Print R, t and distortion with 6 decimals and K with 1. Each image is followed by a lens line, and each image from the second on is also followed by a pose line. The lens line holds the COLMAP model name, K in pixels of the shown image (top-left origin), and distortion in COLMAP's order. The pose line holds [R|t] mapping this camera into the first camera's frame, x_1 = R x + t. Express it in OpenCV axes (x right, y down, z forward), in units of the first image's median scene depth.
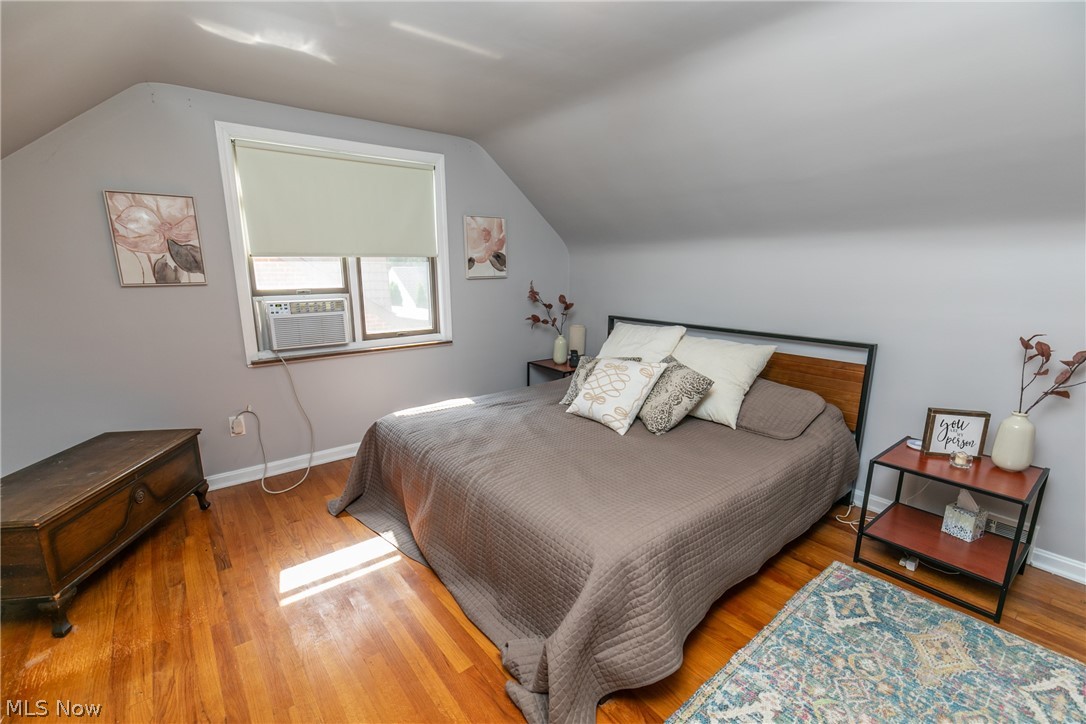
lens RADIAL K [[485.5, 0, 543.0], [0, 485.5, 362.0], [0, 0, 1]] dist [0.003221, 0.000146]
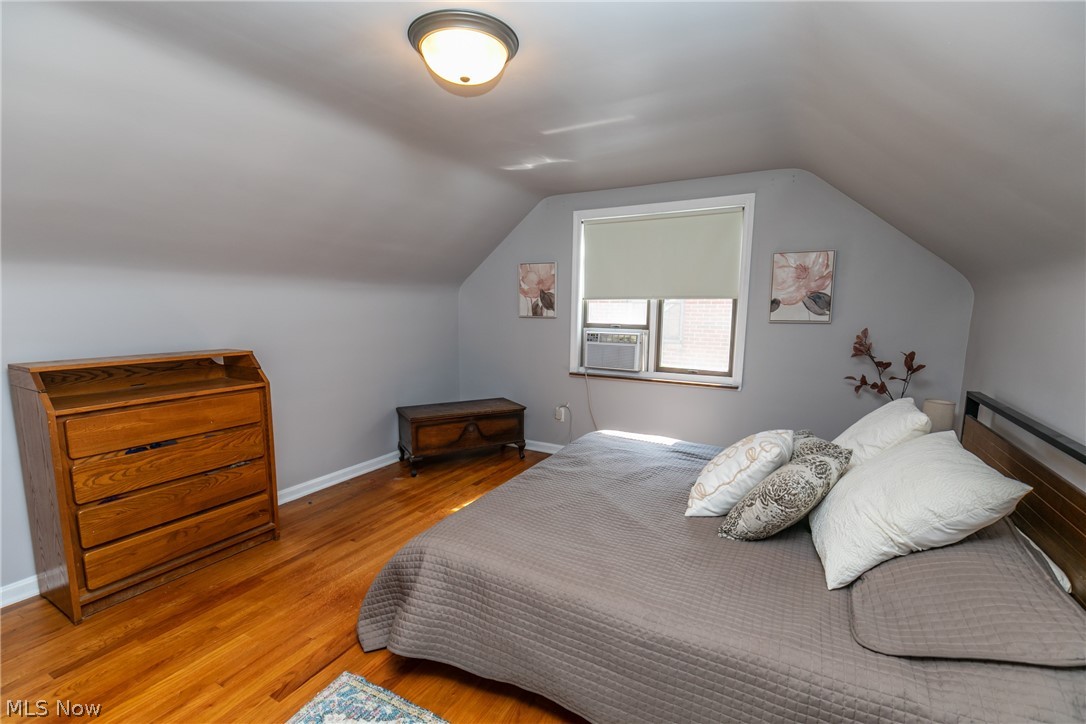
lens RADIAL K [[483.3, 0, 543.0], [0, 483.3, 362.0], [0, 0, 1]] dist [0.021640, -0.000112]
pose [[0.381496, 0.116520, -0.916997, 0.649589], [-0.189122, 0.980878, 0.045957, -0.077821], [0.904817, 0.155891, 0.396238, 0.349061]]
